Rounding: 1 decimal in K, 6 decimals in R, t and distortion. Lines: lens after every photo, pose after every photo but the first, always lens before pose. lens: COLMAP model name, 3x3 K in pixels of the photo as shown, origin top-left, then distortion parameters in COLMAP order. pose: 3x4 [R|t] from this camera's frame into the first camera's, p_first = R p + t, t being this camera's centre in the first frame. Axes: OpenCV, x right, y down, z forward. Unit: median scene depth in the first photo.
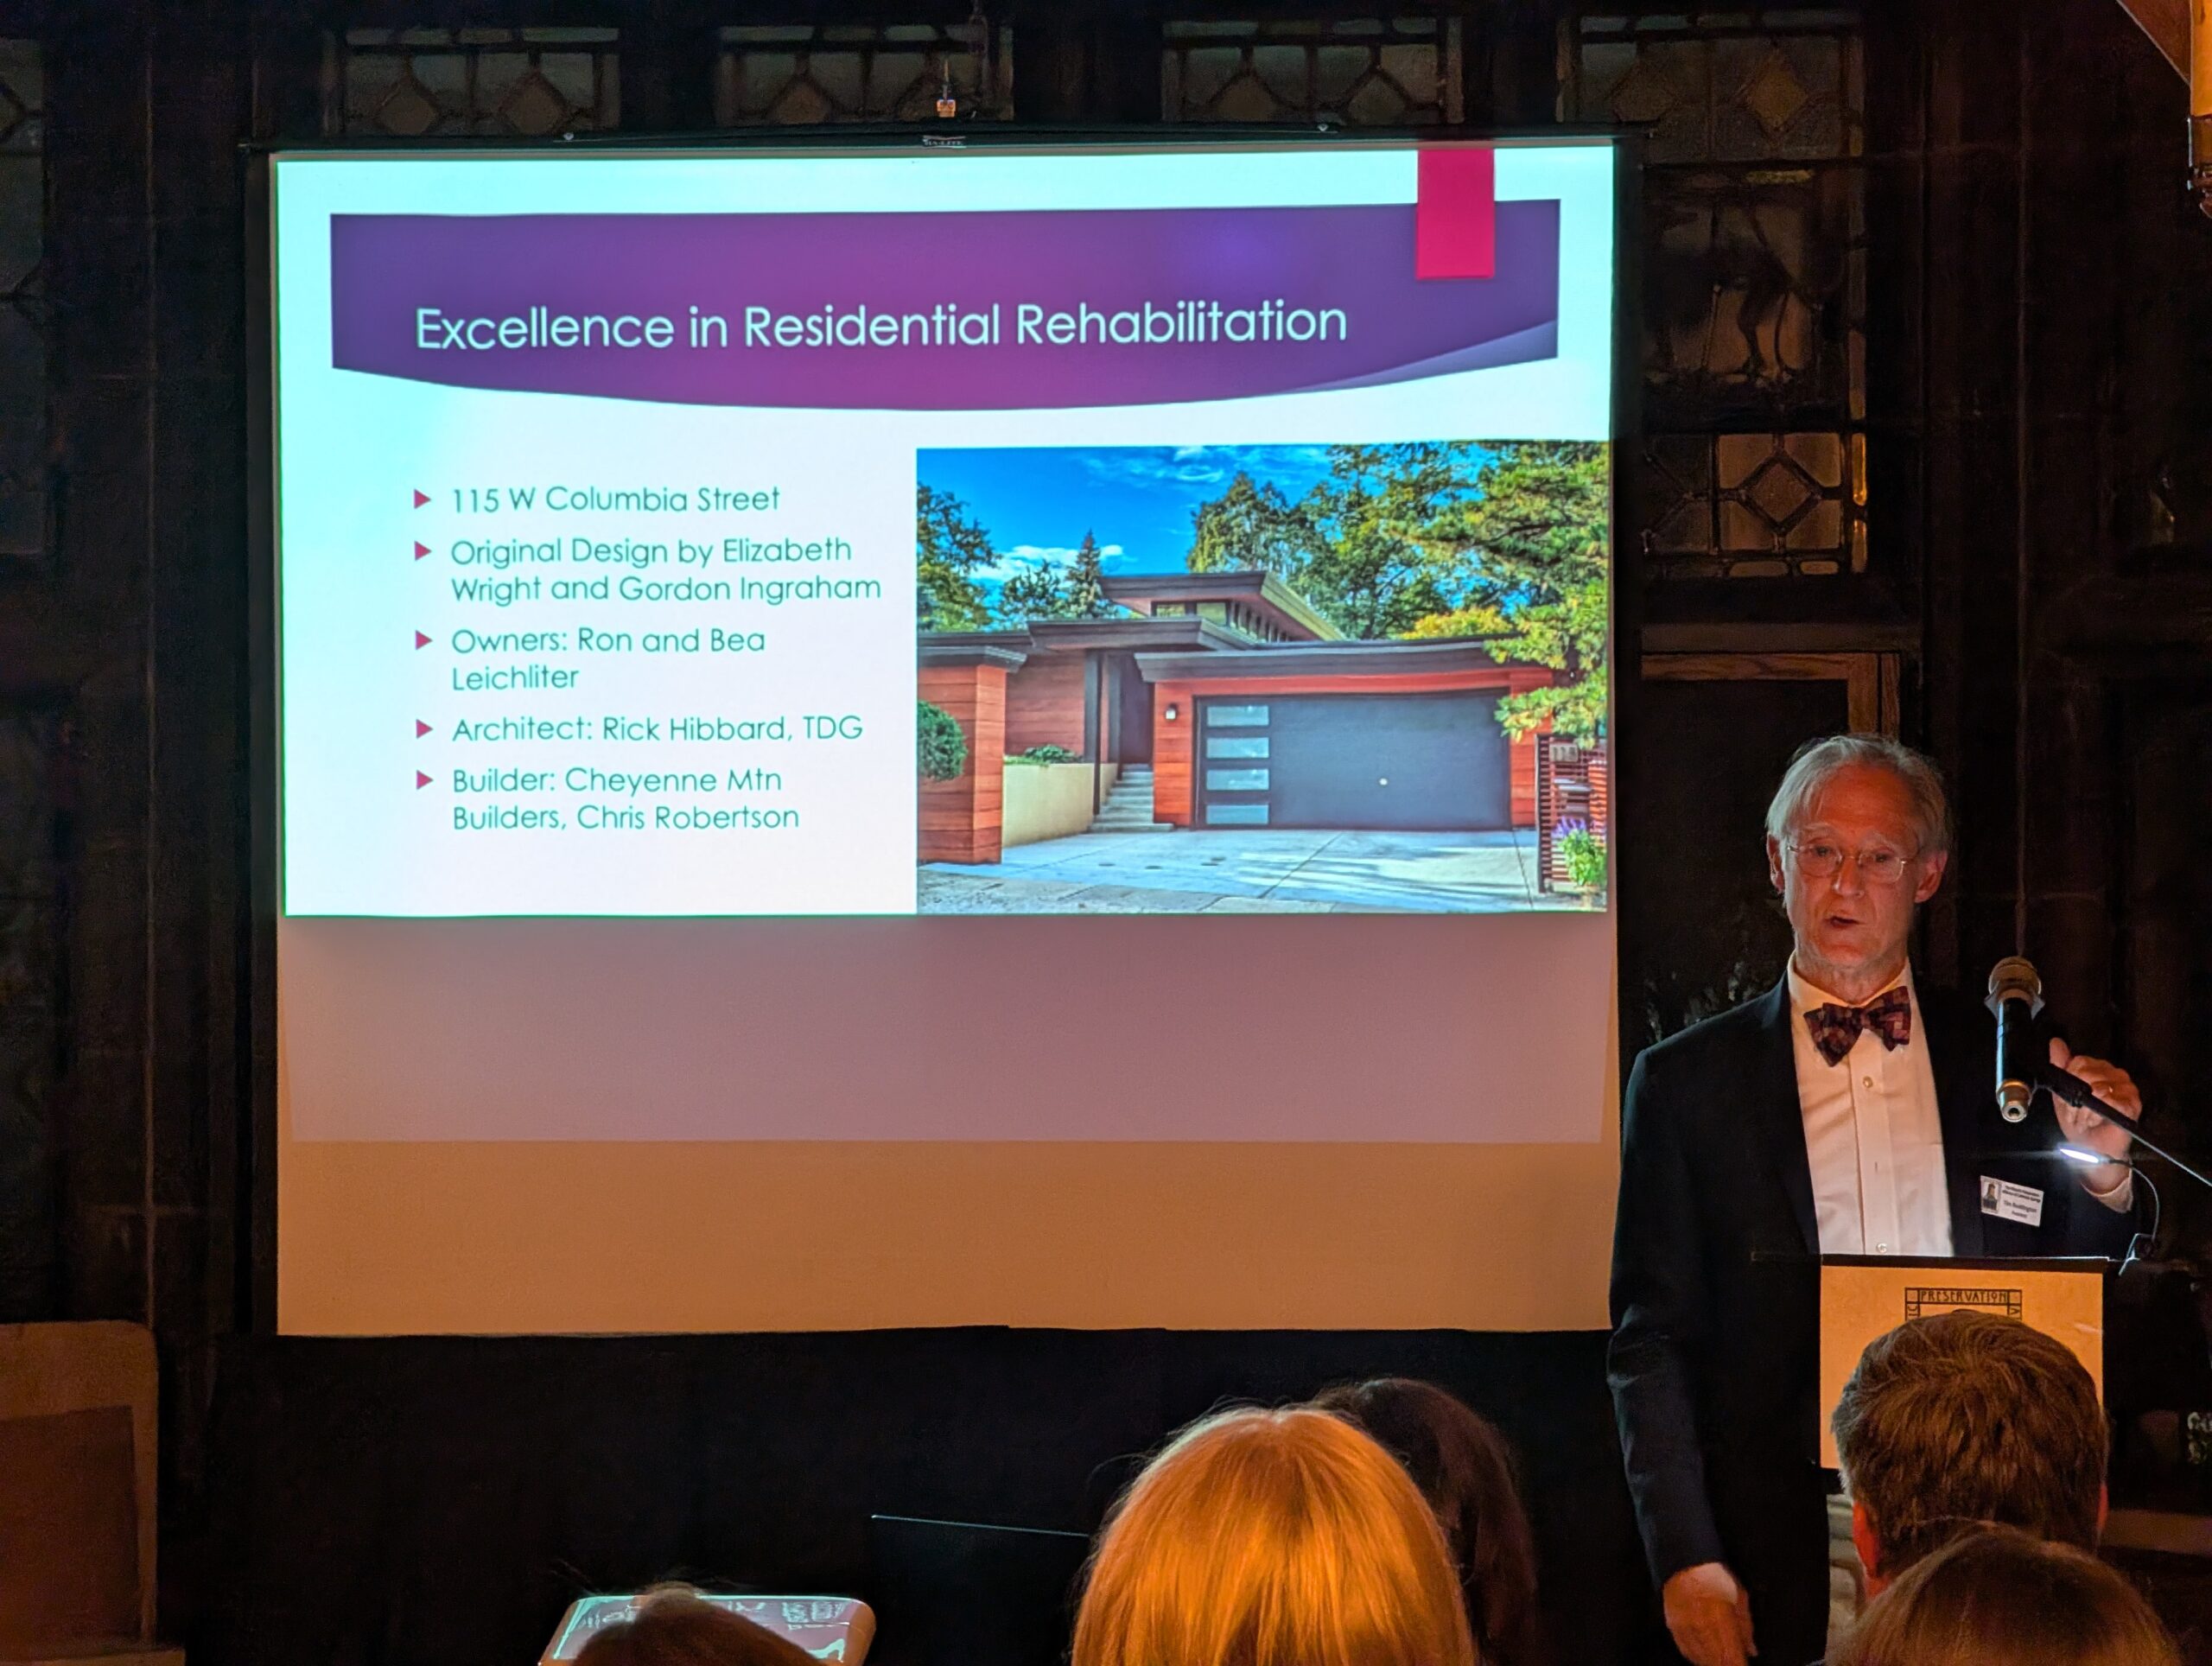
lens RADIAL K [[7721.4, 0, 1106.0], [0, 7721.4, 833.0], [0, 0, 1]] dist [0.203803, 2.948640]
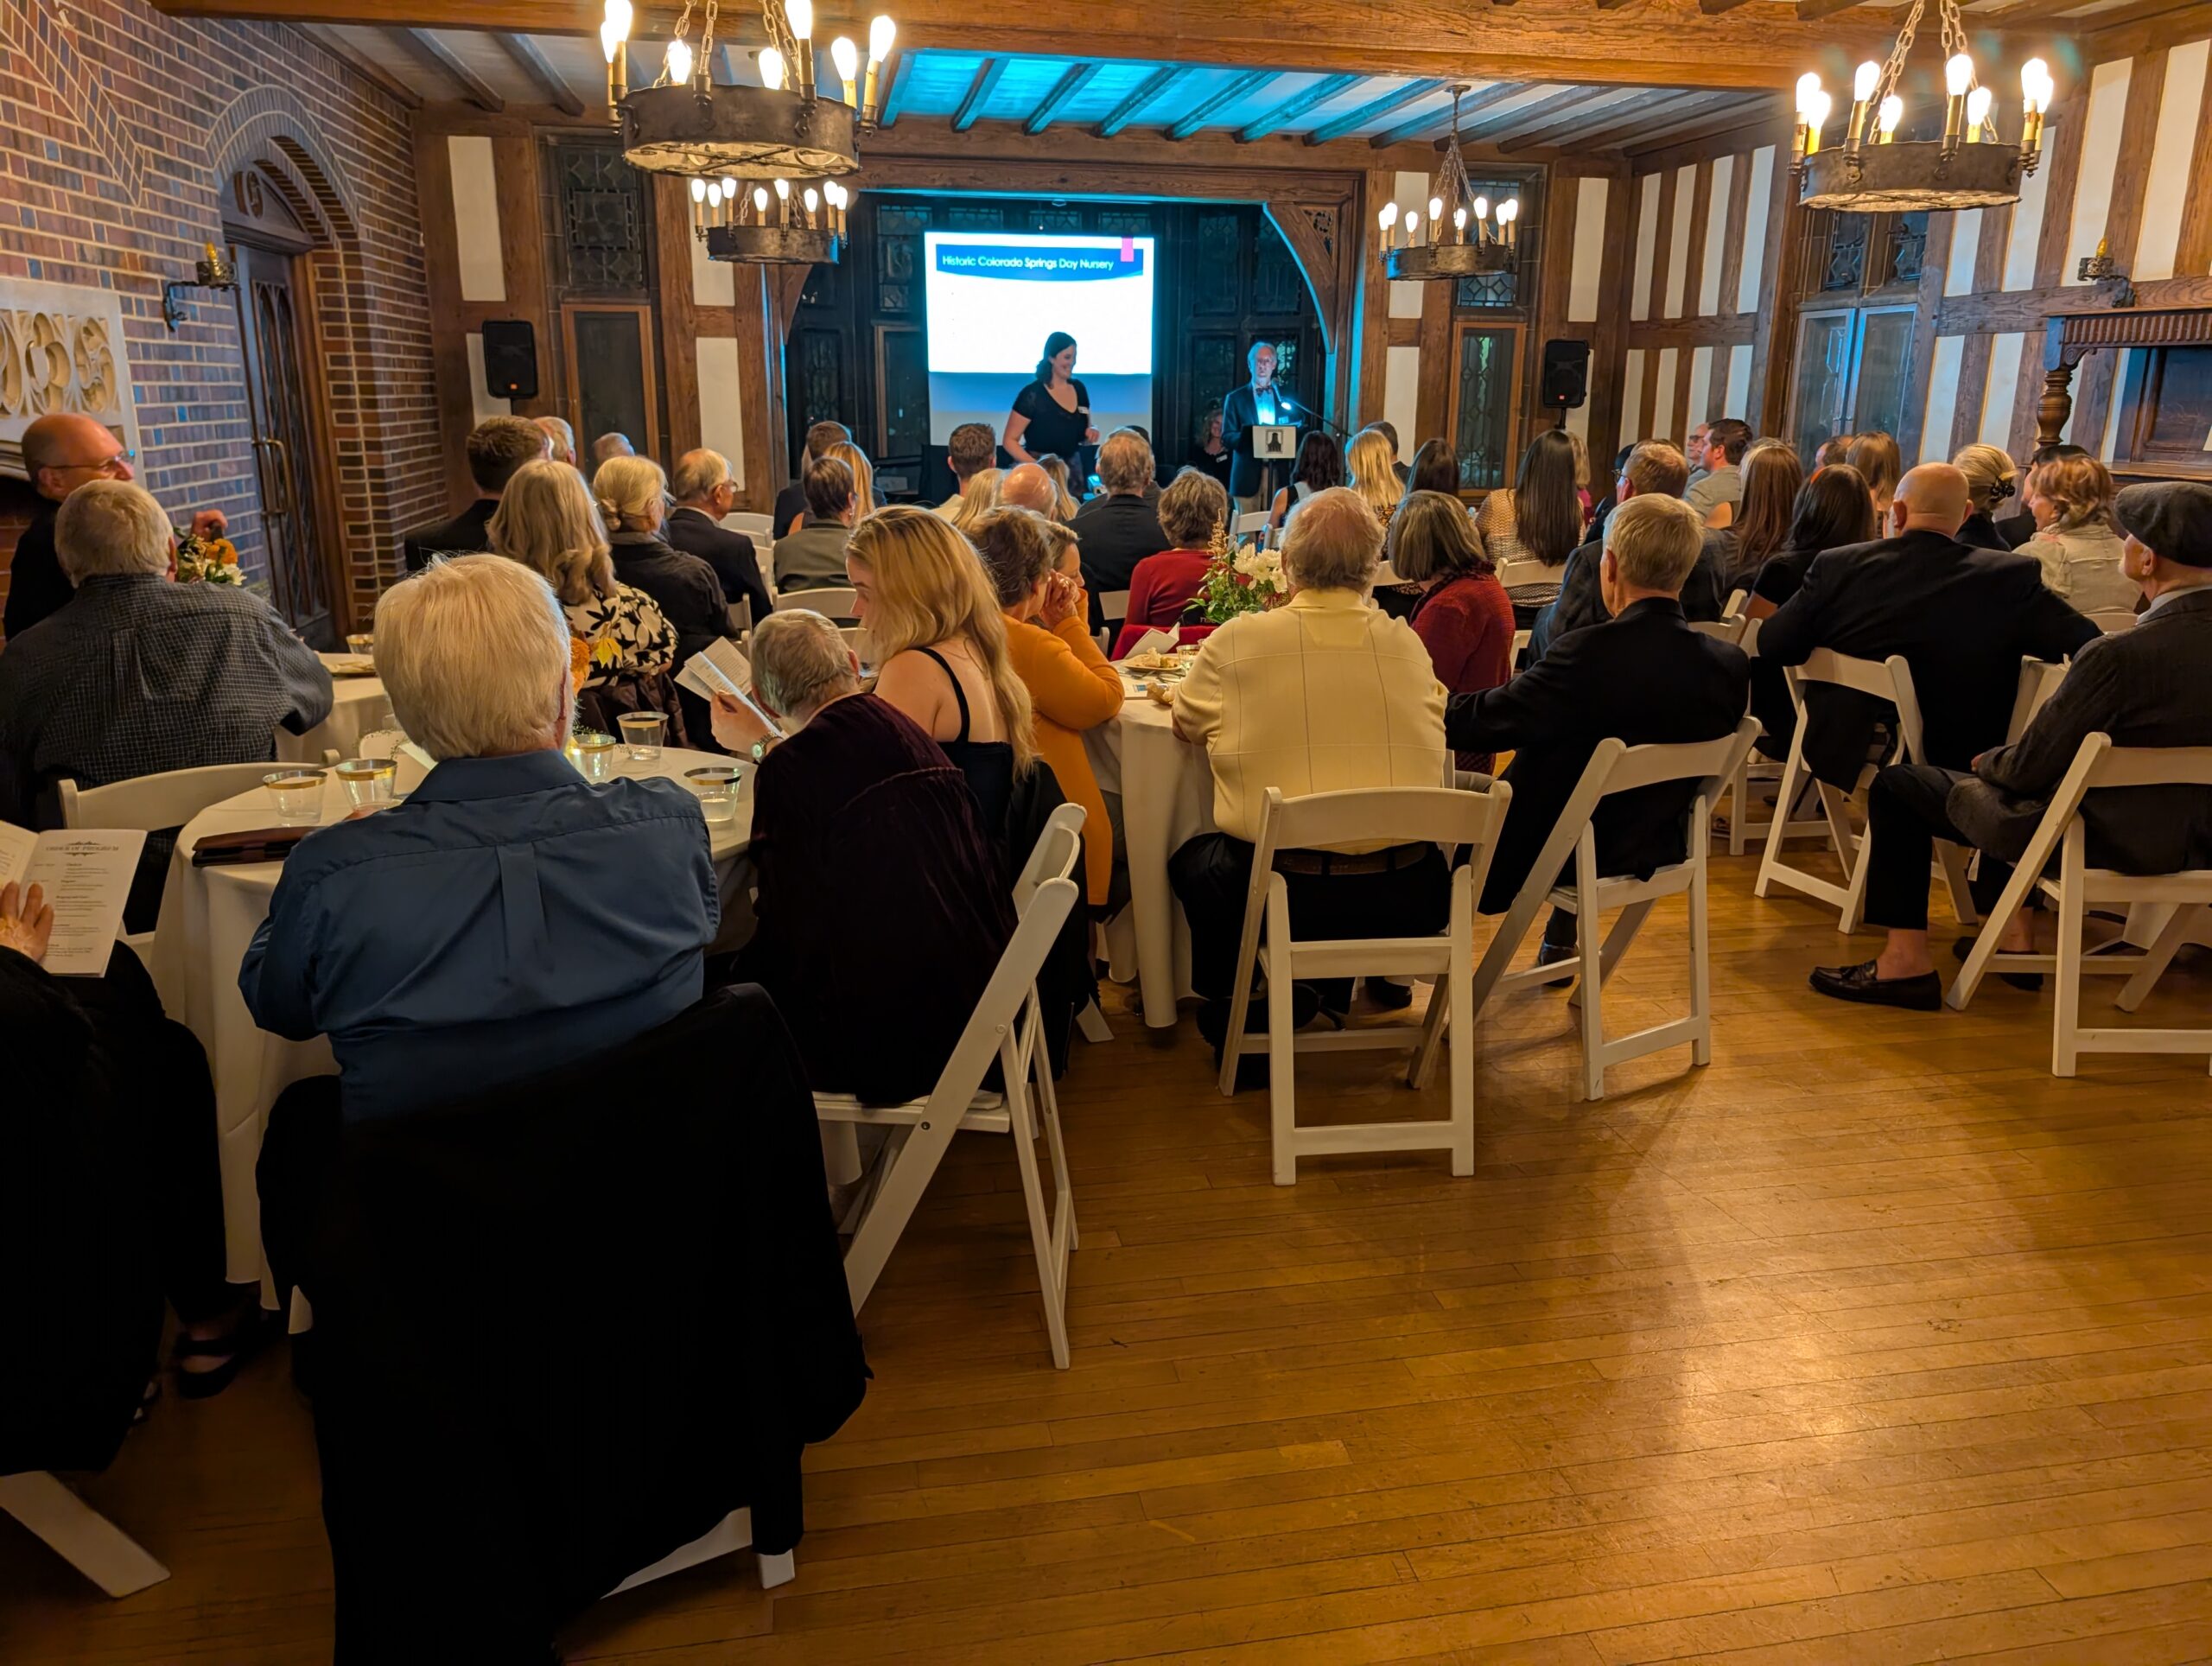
lens RADIAL K [[1597.3, 0, 1116.0], [0, 1597.3, 837.5], [0, 0, 1]] dist [0.004766, -0.001456]
pose [[0.957966, -0.067804, 0.278755, -0.315664], [-0.011505, 0.961807, 0.273485, 0.016933], [-0.286652, -0.265197, 0.920599, -0.229684]]
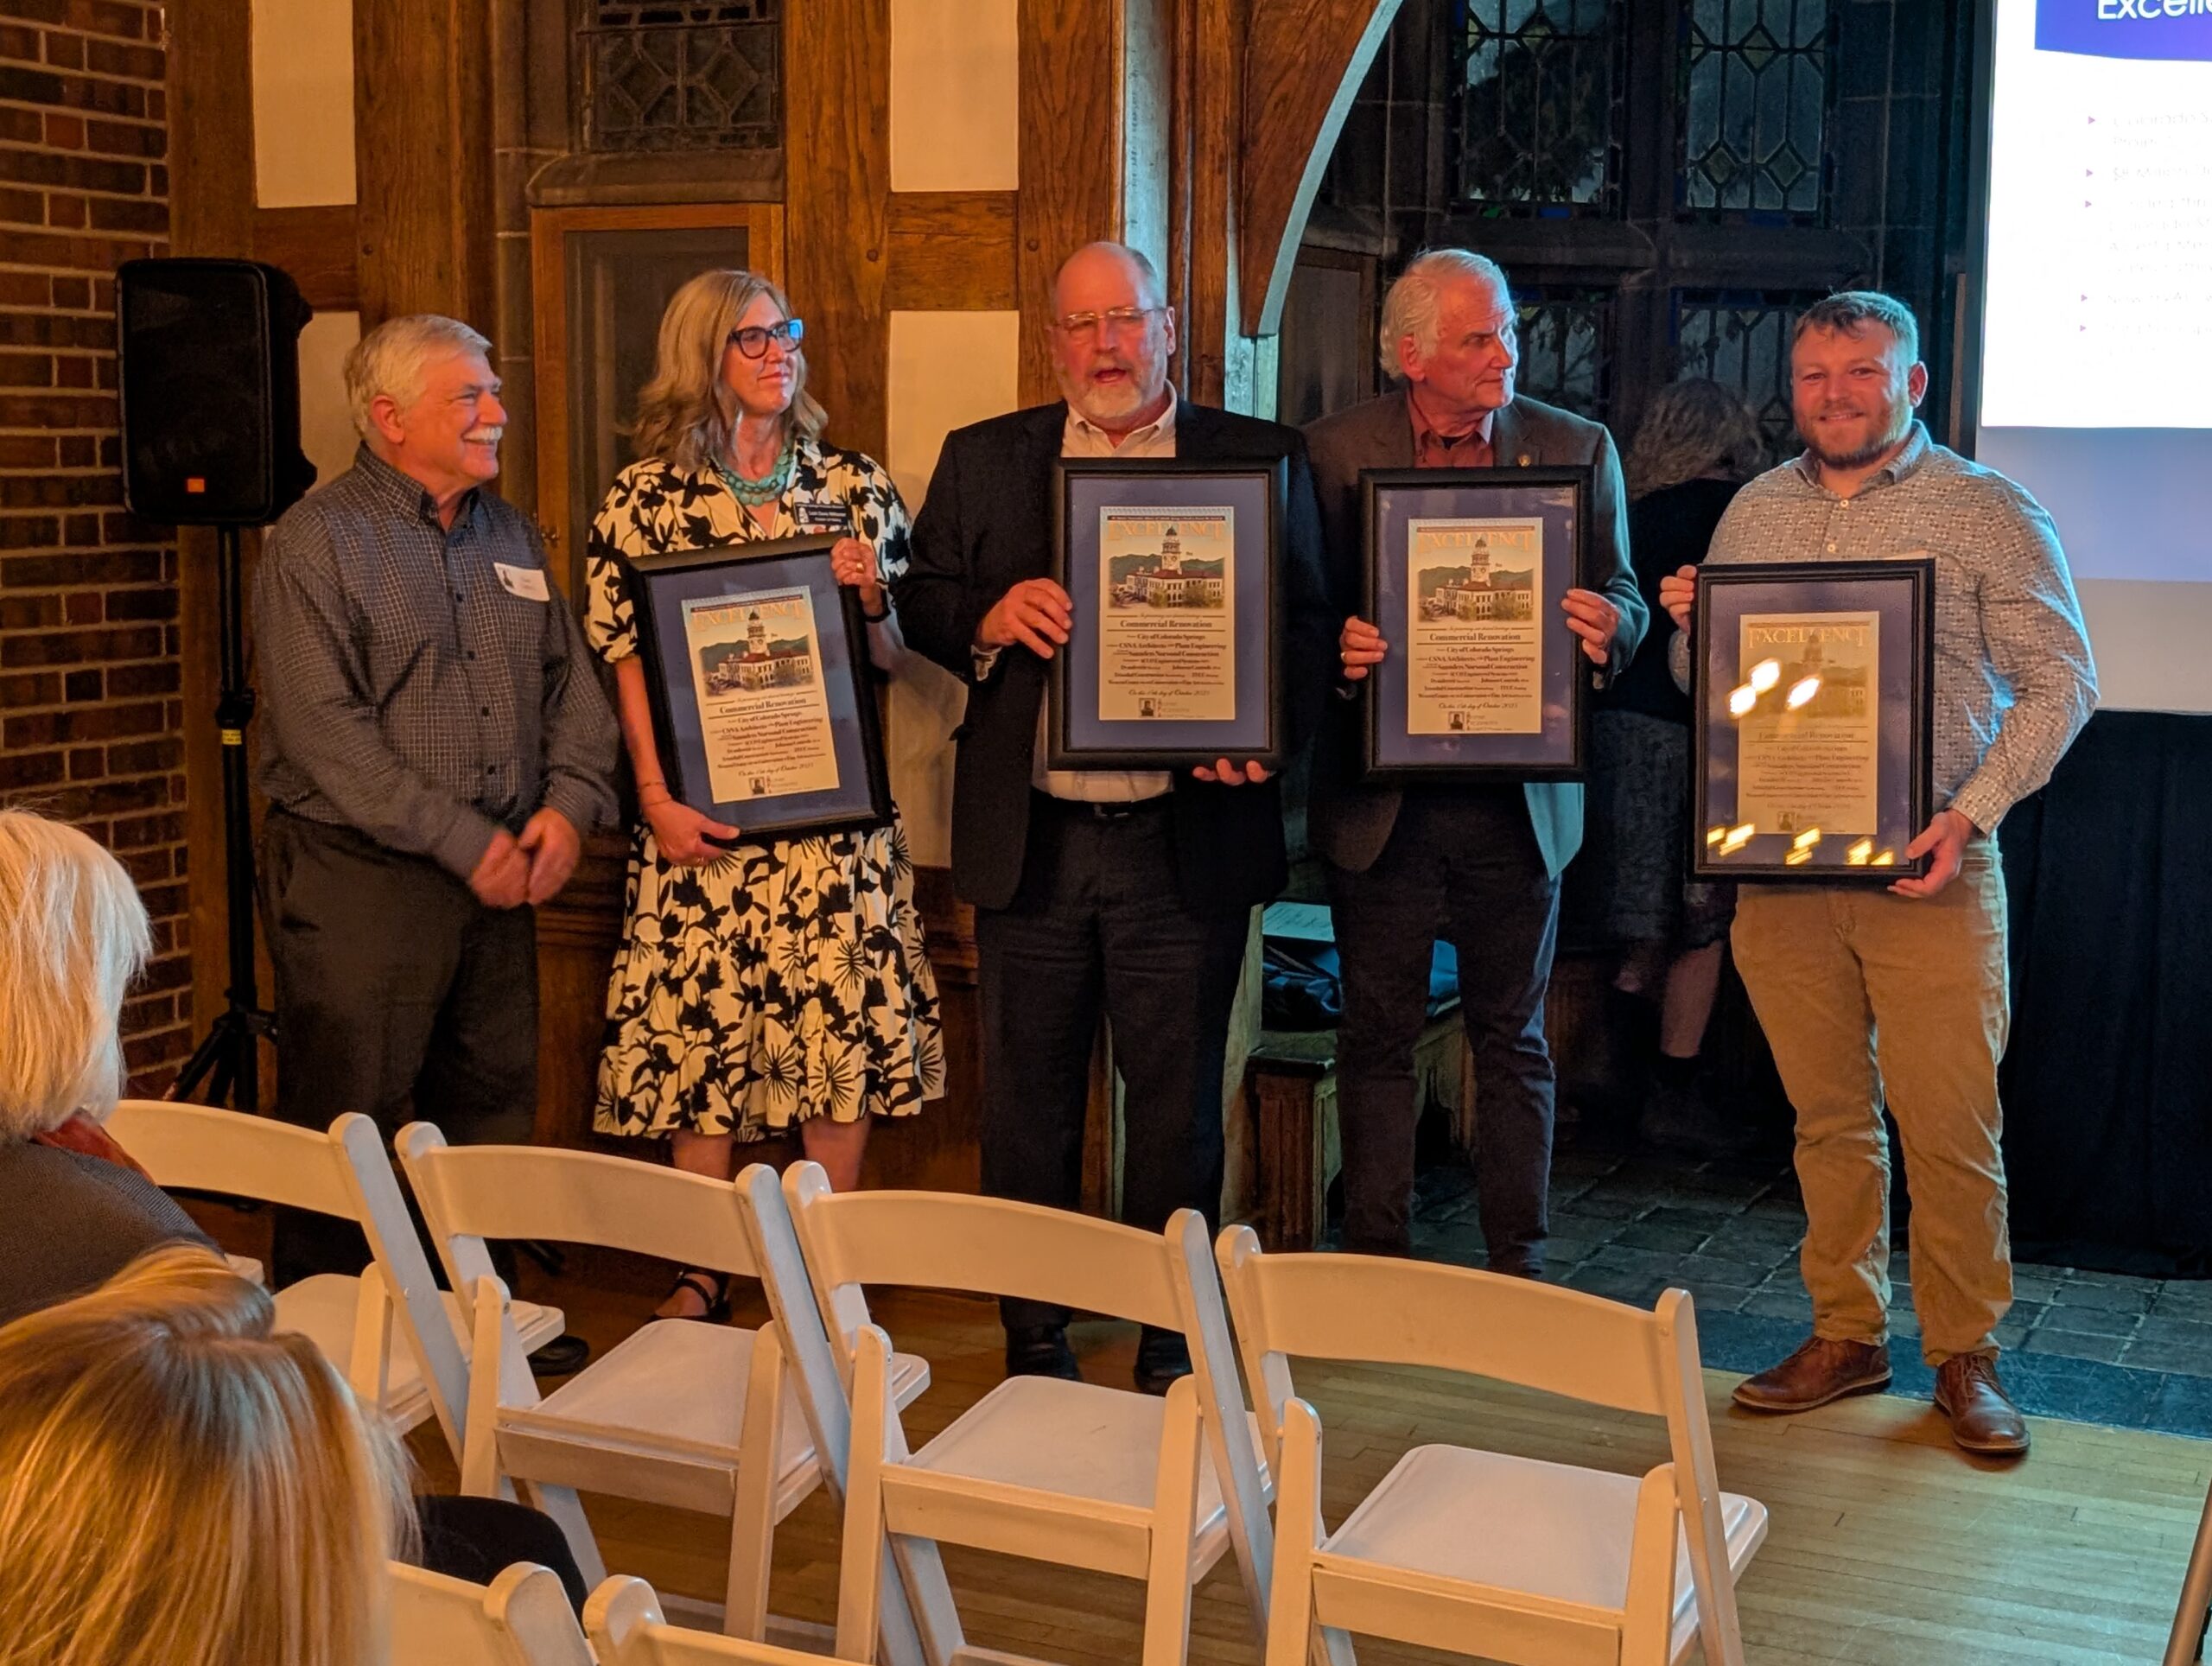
lens RADIAL K [[2962.9, 0, 1135.9], [0, 2962.9, 830.0], [0, 0, 1]] dist [0.146276, -0.511629]
pose [[0.943090, 0.052964, -0.328293, -0.062837], [-0.008999, 0.990938, 0.134017, 0.011809], [0.332416, -0.123435, 0.935021, 0.375378]]
